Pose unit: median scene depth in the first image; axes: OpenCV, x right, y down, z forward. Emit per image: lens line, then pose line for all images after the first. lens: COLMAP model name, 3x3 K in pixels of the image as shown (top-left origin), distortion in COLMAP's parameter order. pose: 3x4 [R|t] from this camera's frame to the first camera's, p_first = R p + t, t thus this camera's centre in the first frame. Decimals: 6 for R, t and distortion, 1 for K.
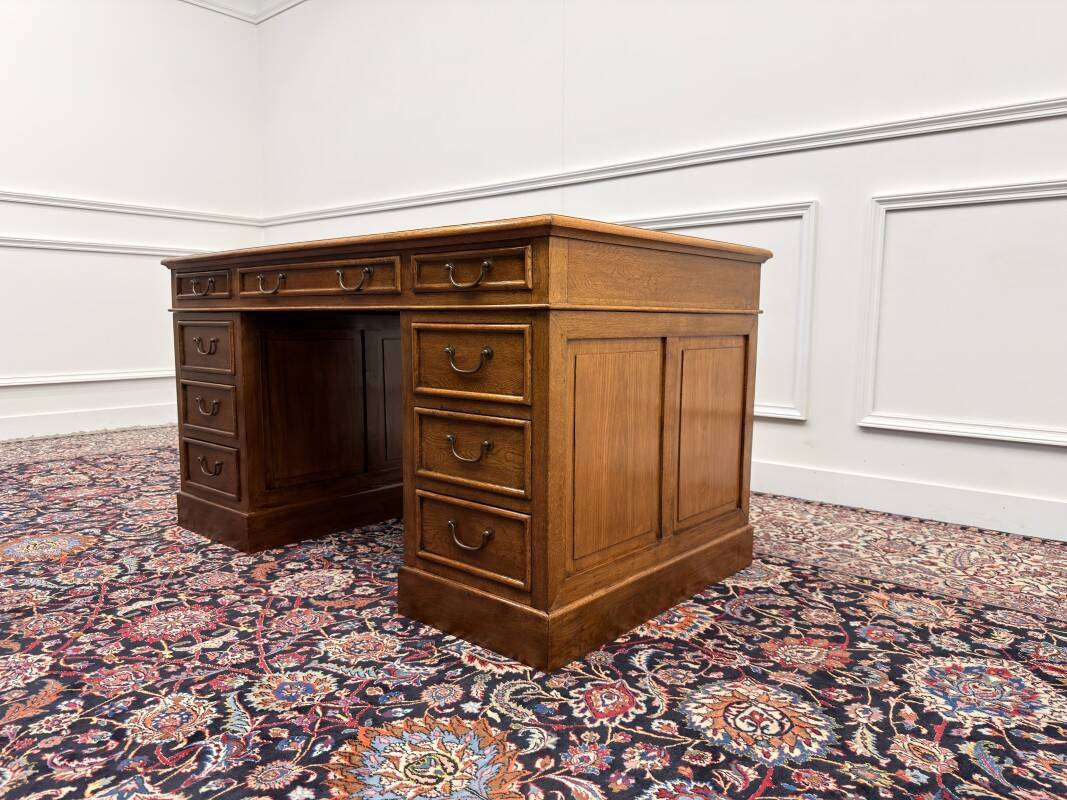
lens RADIAL K [[754.0, 0, 533.8], [0, 754.0, 380.0], [0, 0, 1]] dist [0.011154, -0.016243]
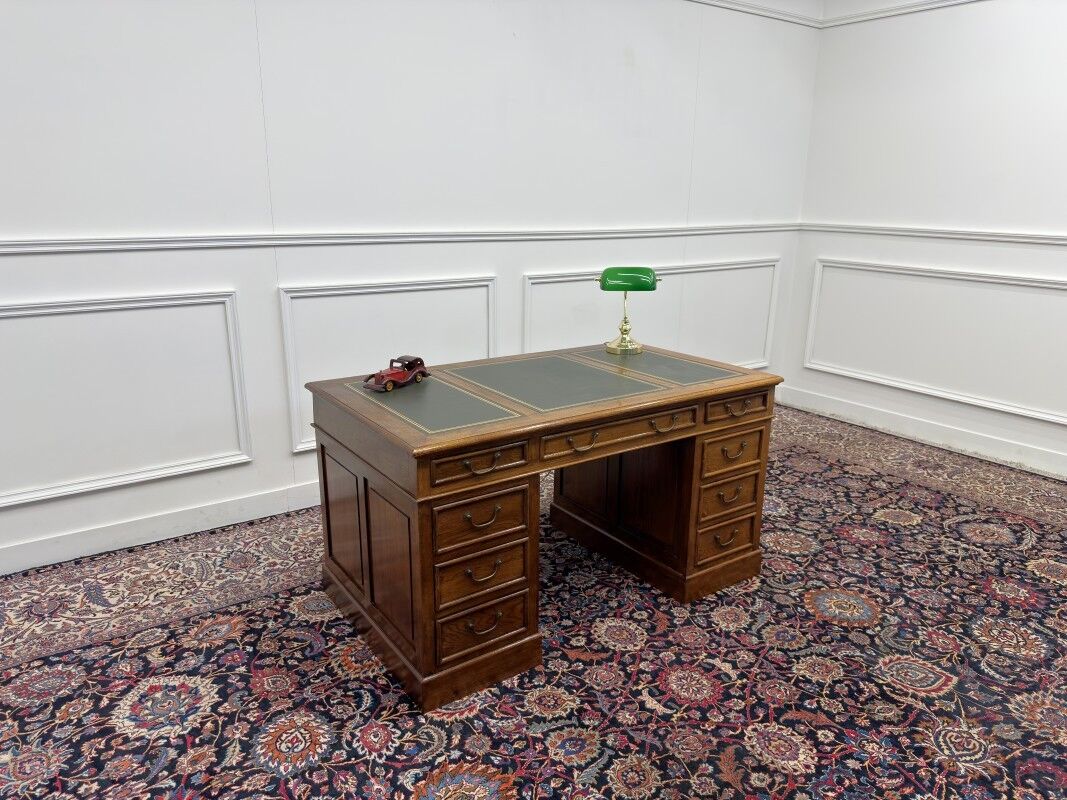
lens RADIAL K [[757.0, 0, 527.7], [0, 757.0, 383.0], [0, 0, 1]] dist [0.039390, -0.057083]
pose [[0.247427, -0.238733, 0.939035, -1.927470], [0.068215, 0.971057, 0.228900, -0.650418], [-0.966502, 0.007420, 0.256551, 0.984886]]
